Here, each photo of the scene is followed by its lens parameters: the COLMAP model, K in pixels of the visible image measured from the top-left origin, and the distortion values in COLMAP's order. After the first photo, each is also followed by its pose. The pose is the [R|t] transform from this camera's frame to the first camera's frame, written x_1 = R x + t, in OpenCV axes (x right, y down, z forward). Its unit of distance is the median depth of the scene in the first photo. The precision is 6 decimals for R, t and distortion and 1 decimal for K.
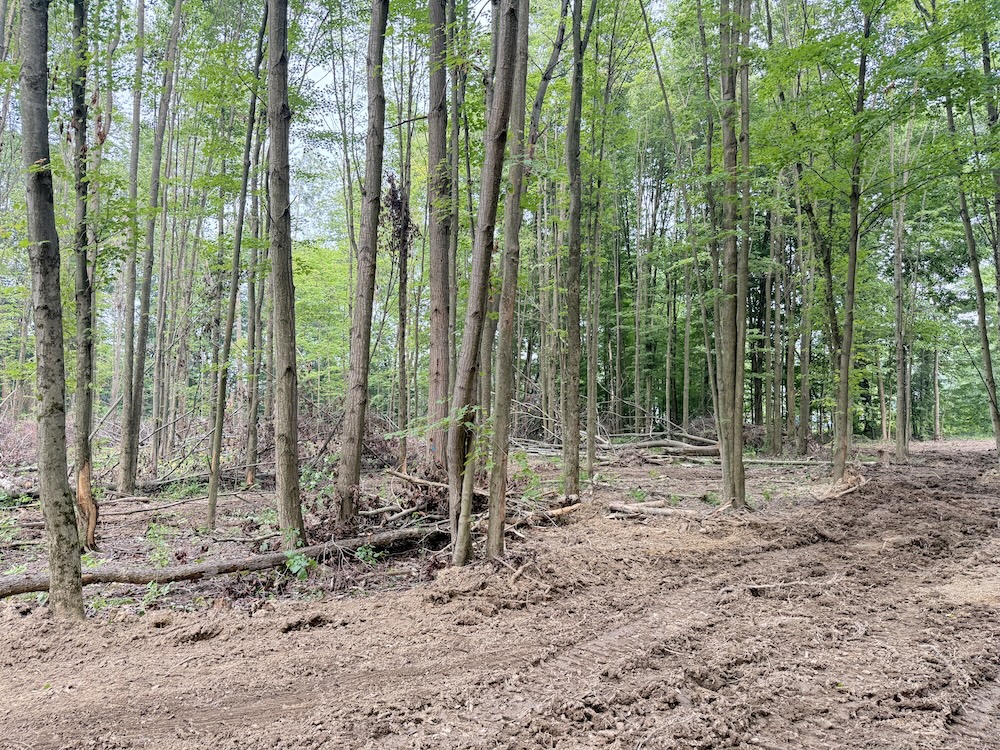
lens RADIAL K [[698.9, 0, 501.8], [0, 698.9, 370.7], [0, 0, 1]] dist [-0.002899, -0.008282]
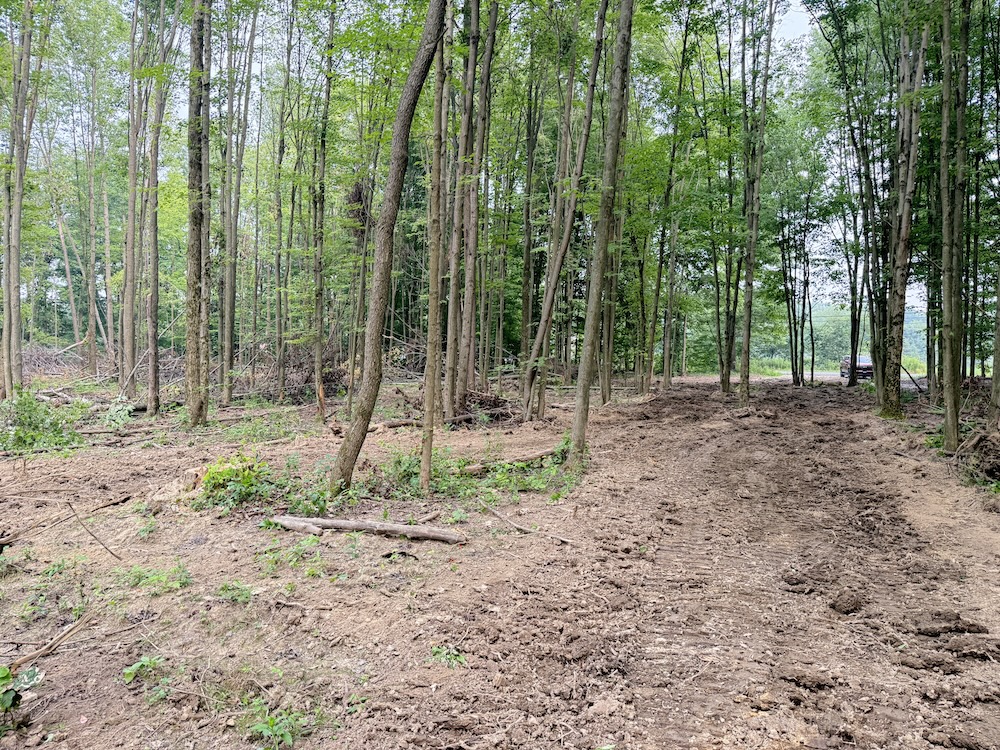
lens RADIAL K [[698.9, 0, 498.4], [0, 698.9, 376.2], [0, 0, 1]] dist [-0.002899, -0.008282]
pose [[0.952264, 0.004896, 0.305238, -0.285438], [-0.034980, 0.995036, 0.093167, -0.032353], [-0.303266, -0.099396, 0.947708, -0.398222]]
